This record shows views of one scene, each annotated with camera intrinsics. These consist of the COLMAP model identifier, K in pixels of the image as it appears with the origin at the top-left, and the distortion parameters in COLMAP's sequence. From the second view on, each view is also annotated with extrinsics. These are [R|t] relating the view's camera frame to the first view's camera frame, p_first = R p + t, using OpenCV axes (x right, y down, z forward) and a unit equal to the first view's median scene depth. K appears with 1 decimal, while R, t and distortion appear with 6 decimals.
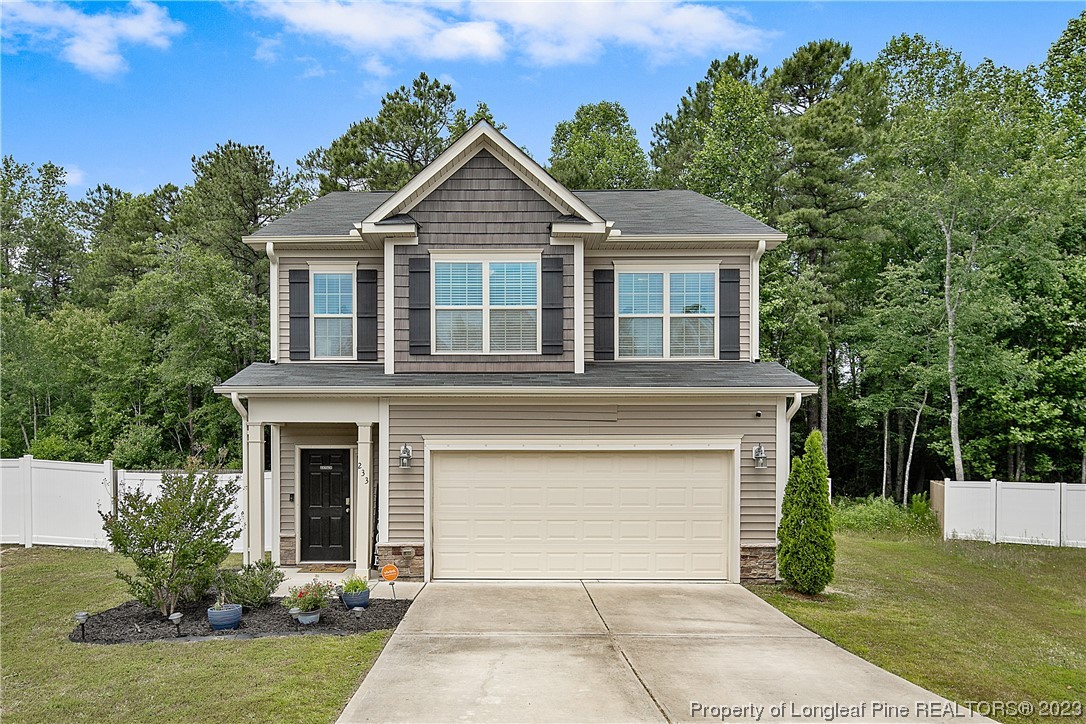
lens RADIAL K [[536.8, 0, 543.9], [0, 536.8, 360.3], [0, 0, 1]] dist [0.000739, -0.000631]
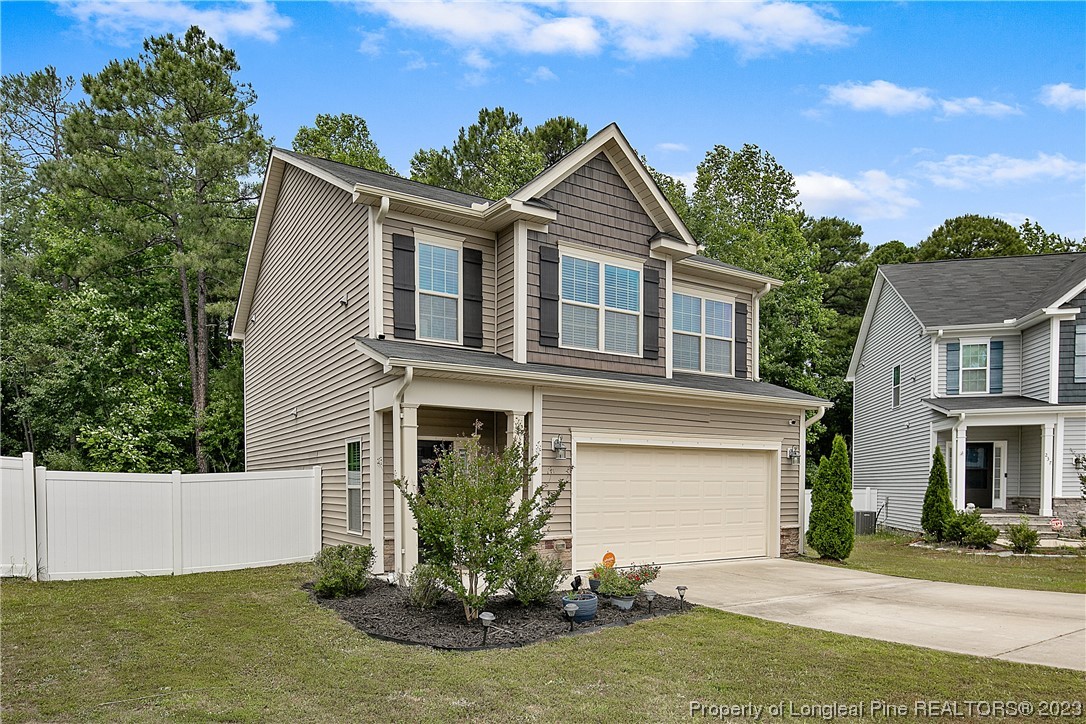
lens RADIAL K [[521.0, 0, 542.4], [0, 521.0, 390.2], [0, 0, 1]] dist [0.000671, -0.000028]
pose [[0.908417, 0.069316, 0.412278, -0.610826], [-0.075909, 0.997115, -0.000387, 0.068765], [-0.411115, -0.030944, 0.911058, 0.135335]]
